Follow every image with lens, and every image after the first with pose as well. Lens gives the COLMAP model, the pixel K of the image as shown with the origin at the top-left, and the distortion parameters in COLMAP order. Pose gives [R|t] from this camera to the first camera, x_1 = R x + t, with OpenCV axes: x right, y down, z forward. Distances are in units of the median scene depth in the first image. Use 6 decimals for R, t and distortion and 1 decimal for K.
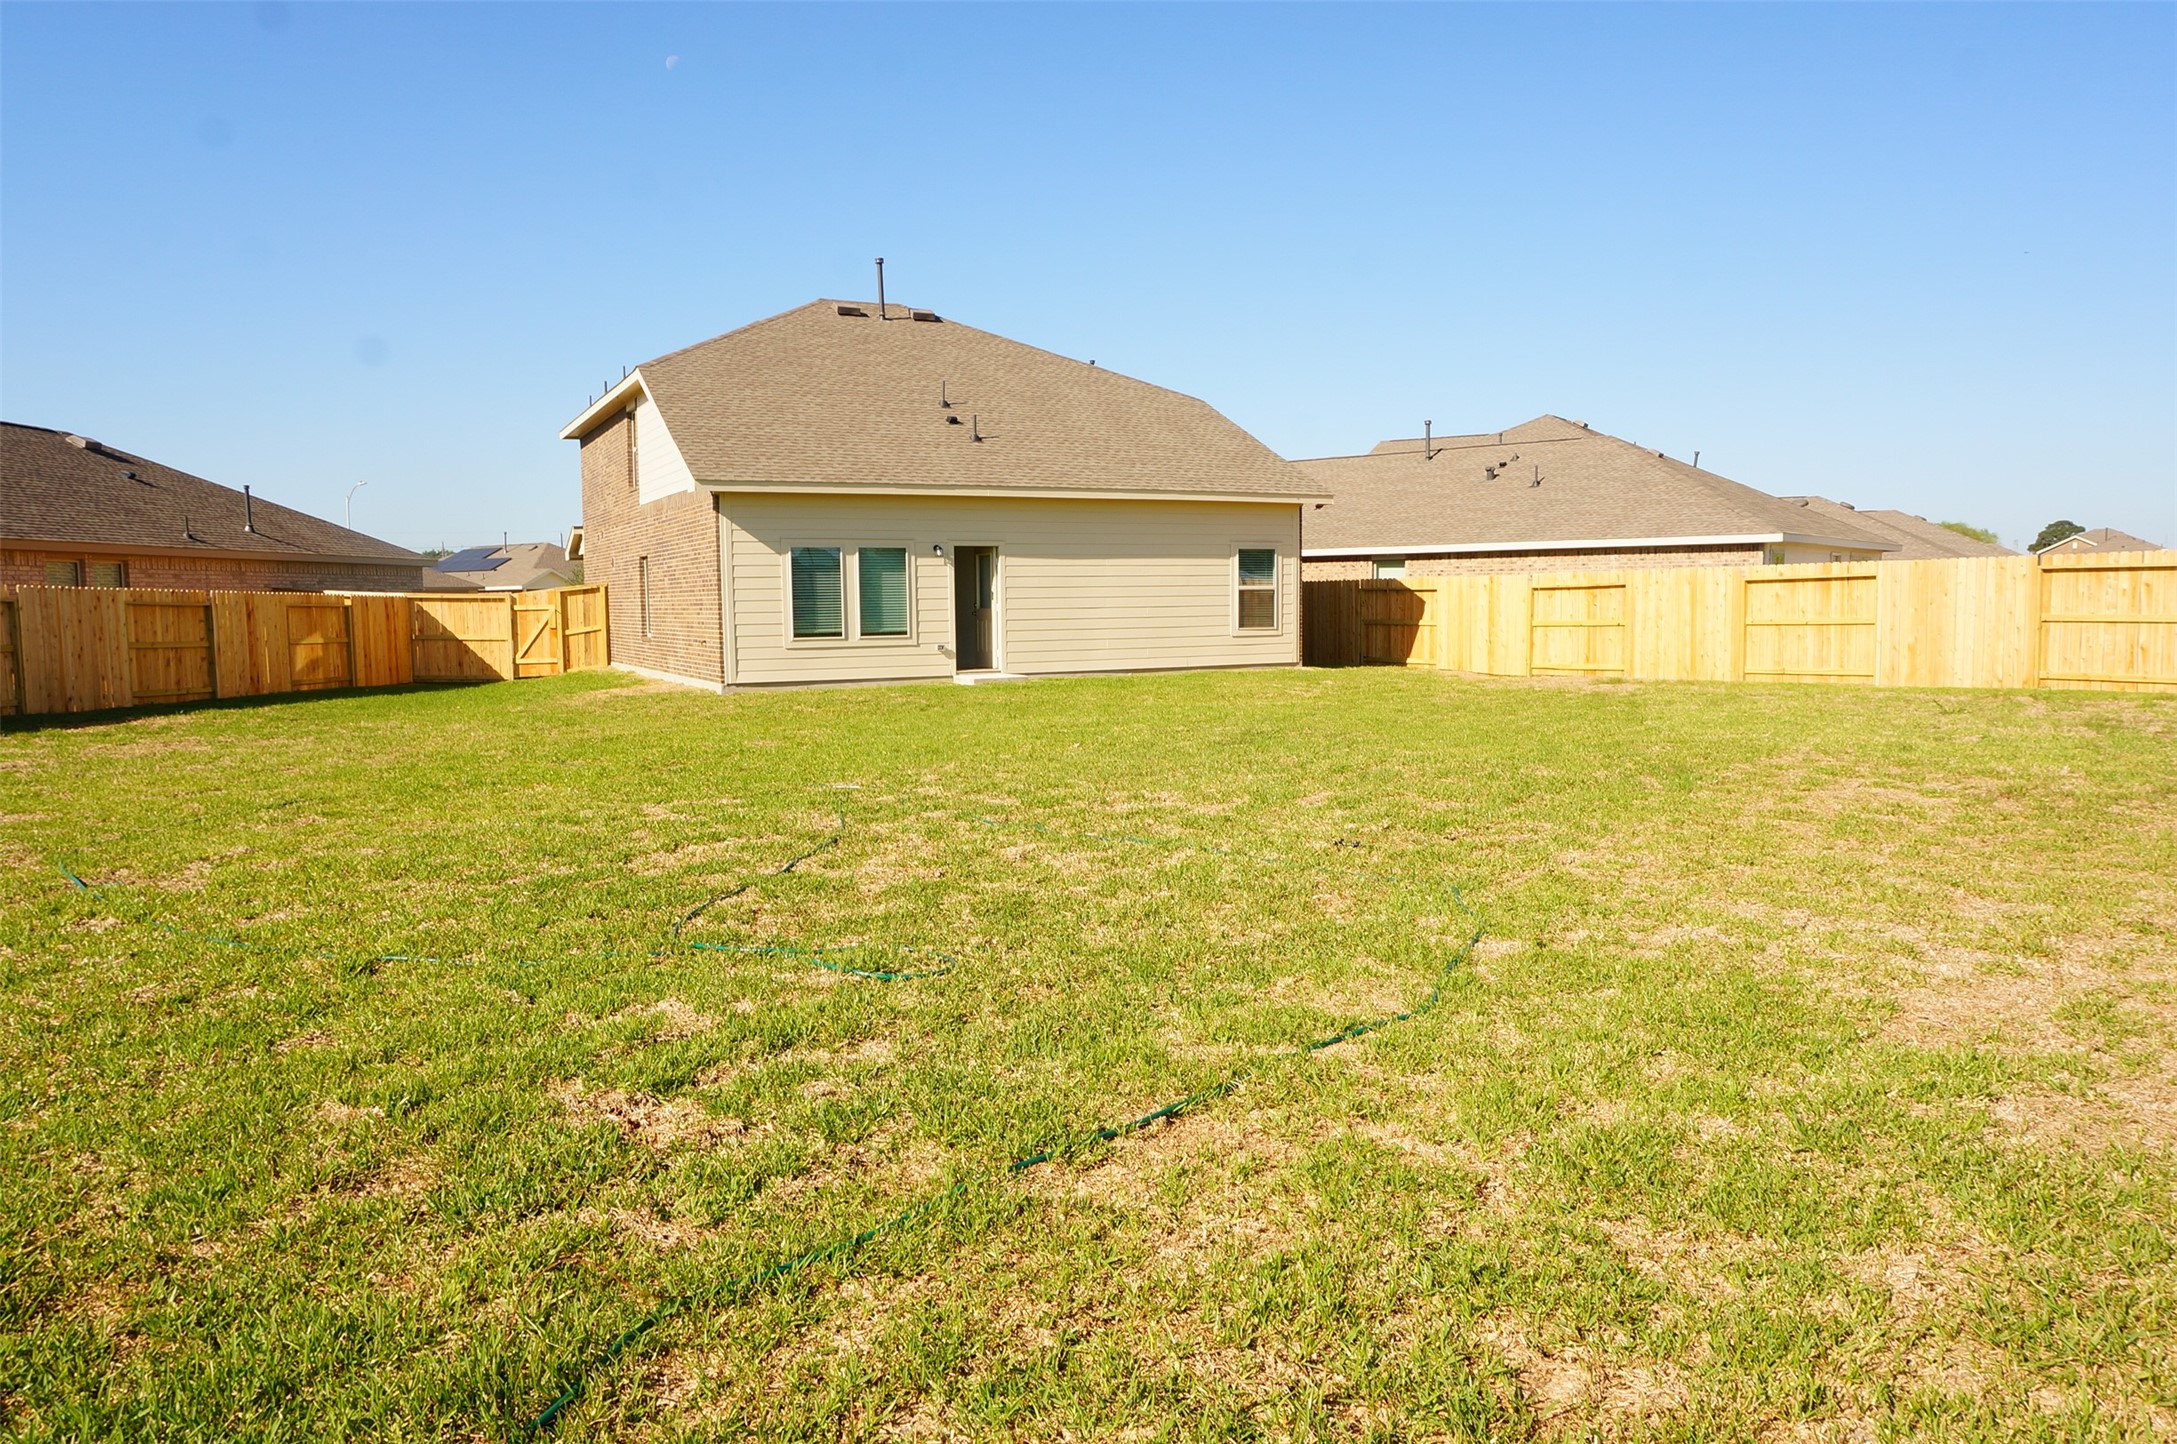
lens RADIAL K [[1453.6, 0, 1081.3], [0, 1453.6, 719.6], [0, 0, 1]] dist [-0.049171, 0.031515]
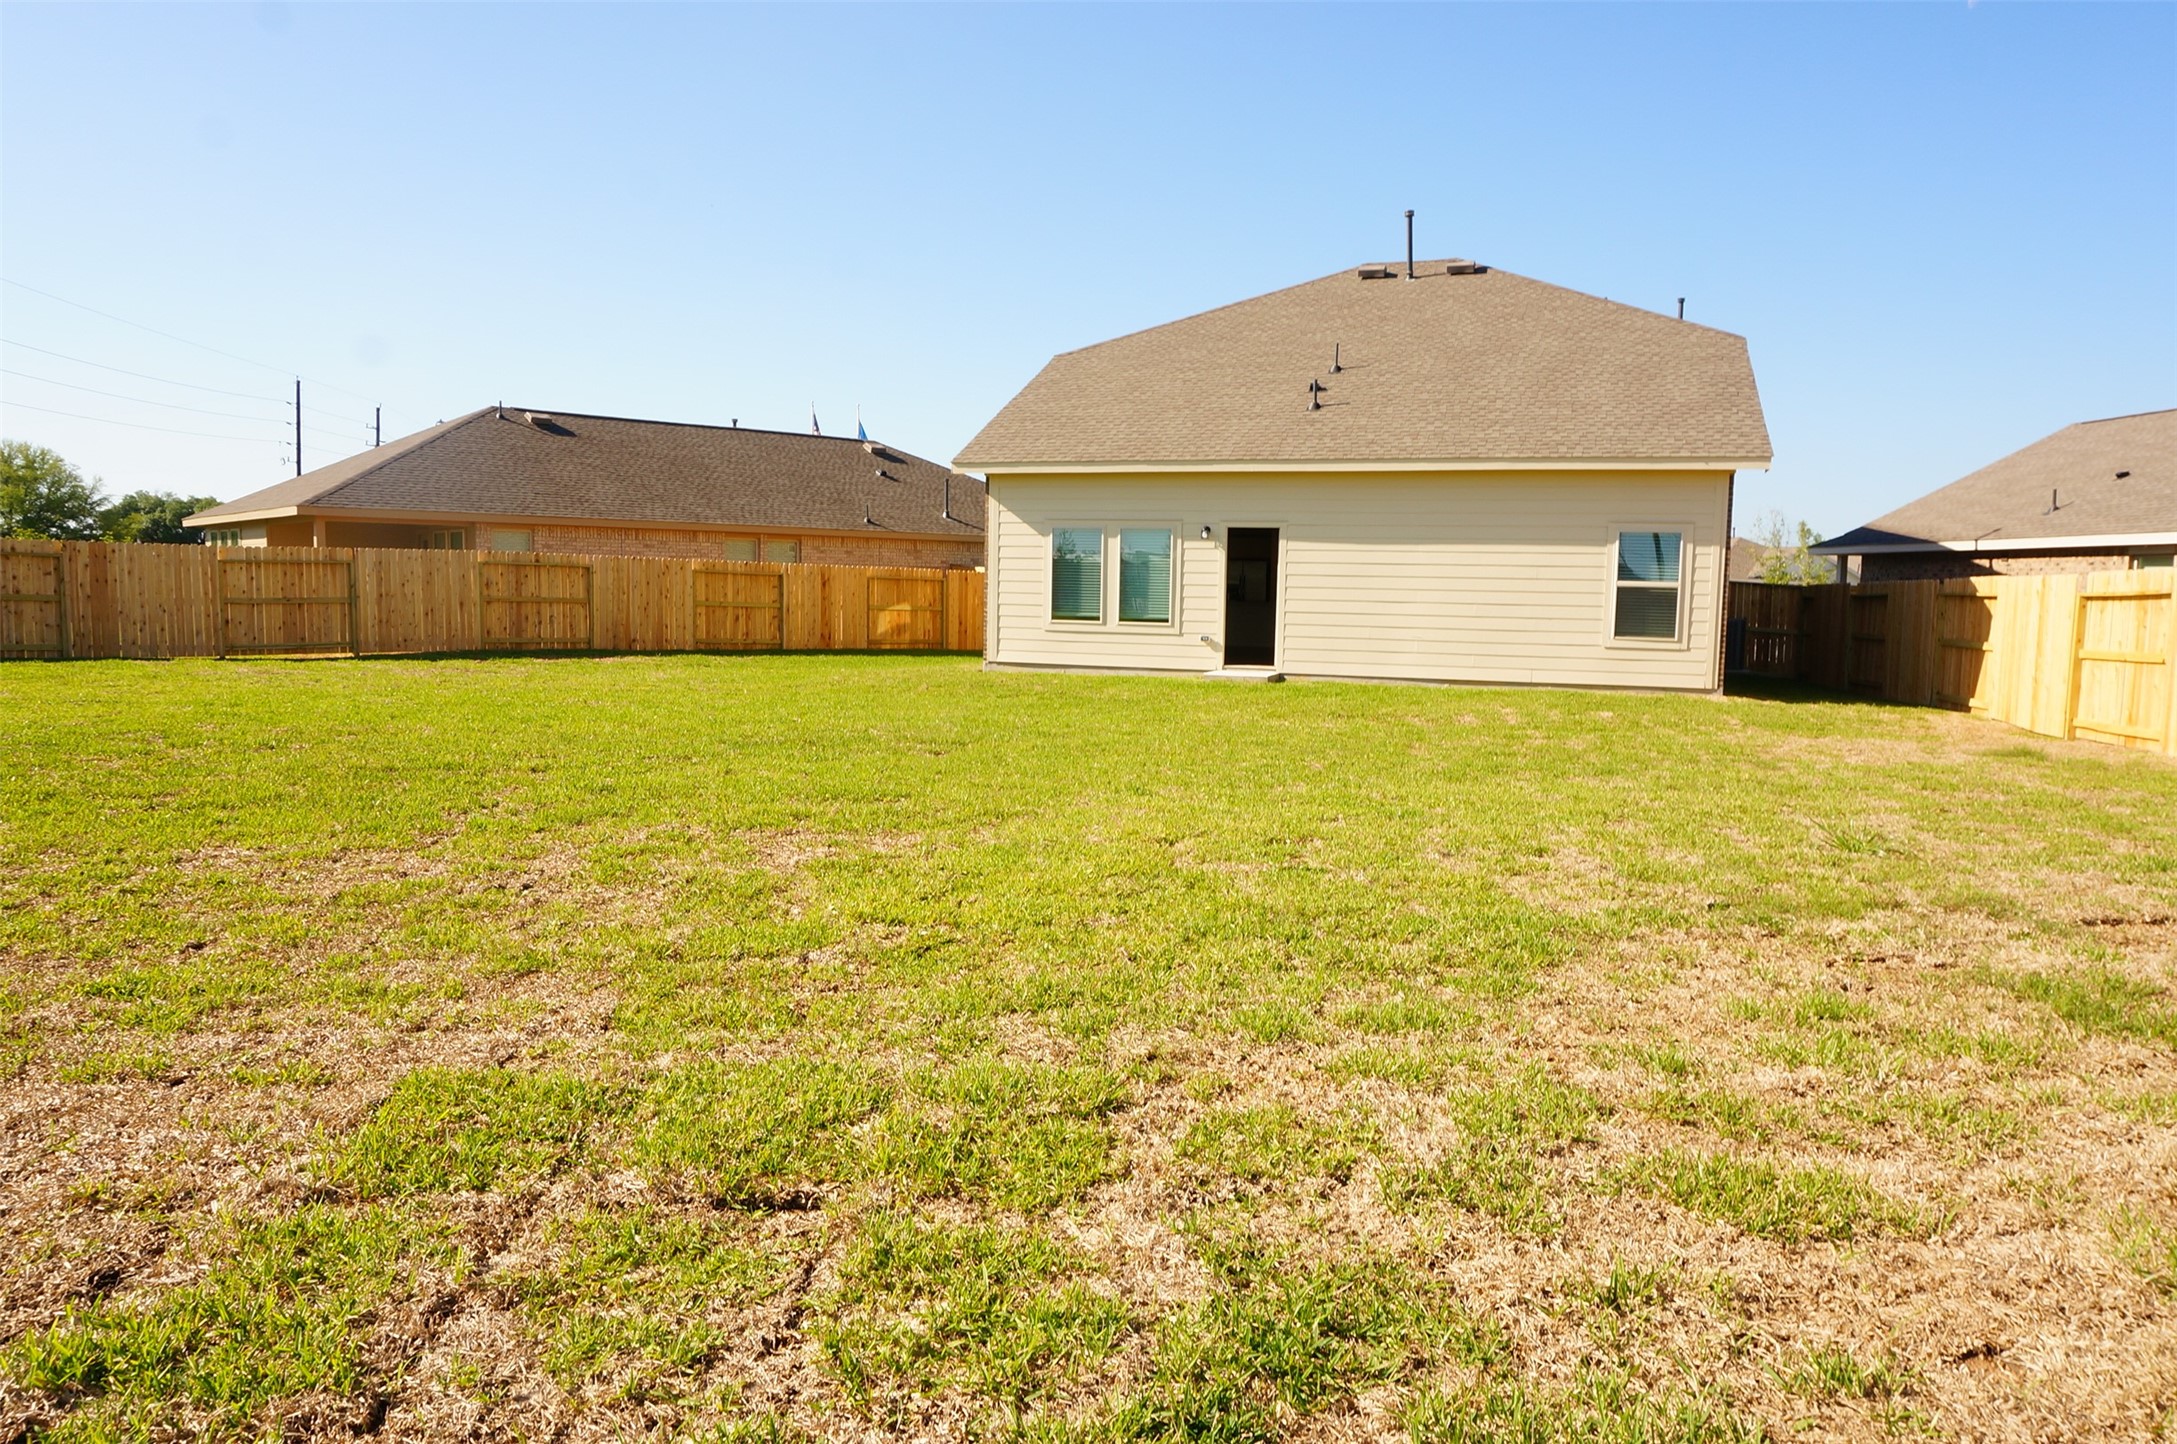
lens RADIAL K [[1453.6, 0, 1083.7], [0, 1453.6, 728.0], [0, 0, 1]] dist [-0.049171, 0.031515]
pose [[0.693261, 0.095816, -0.714289, 0.479284], [-0.087358, 0.994987, 0.048683, -0.029420], [0.715373, 0.028649, 0.698156, 0.287089]]
